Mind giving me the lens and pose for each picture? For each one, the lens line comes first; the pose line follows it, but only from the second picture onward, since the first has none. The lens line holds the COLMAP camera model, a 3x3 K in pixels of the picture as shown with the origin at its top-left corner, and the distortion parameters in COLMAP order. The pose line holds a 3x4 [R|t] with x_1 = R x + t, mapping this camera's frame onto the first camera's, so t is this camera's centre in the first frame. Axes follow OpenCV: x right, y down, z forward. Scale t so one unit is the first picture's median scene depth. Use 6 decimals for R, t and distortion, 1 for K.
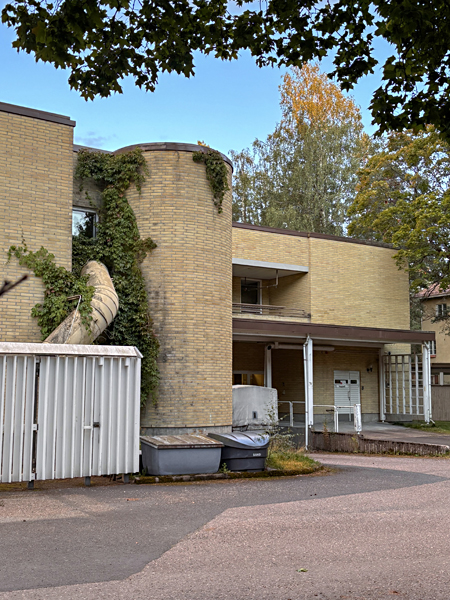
lens RADIAL K [[667.8, 0, 224.2], [0, 667.8, 297.8], [0, 0, 1]] dist [0.017933, 0.000000]
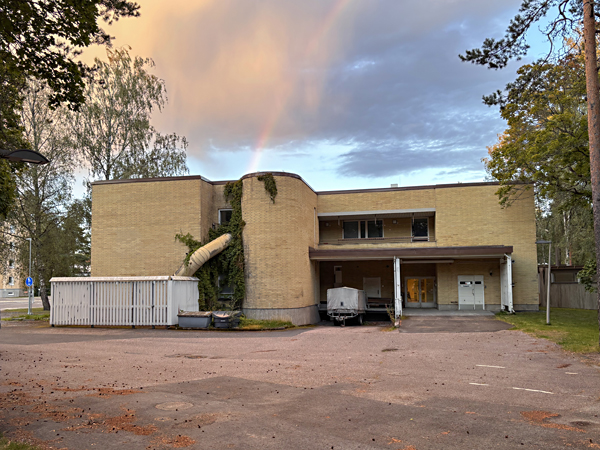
lens RADIAL K [[459.1, 0, 300.1], [0, 459.1, 229.6], [0, 0, 1]] dist [0.010857, -0.001913]
pose [[0.743165, -0.085415, -0.663634, 1.003565], [0.099523, 0.994897, -0.016602, -0.017558], [0.661665, -0.053709, 0.747873, 0.018080]]
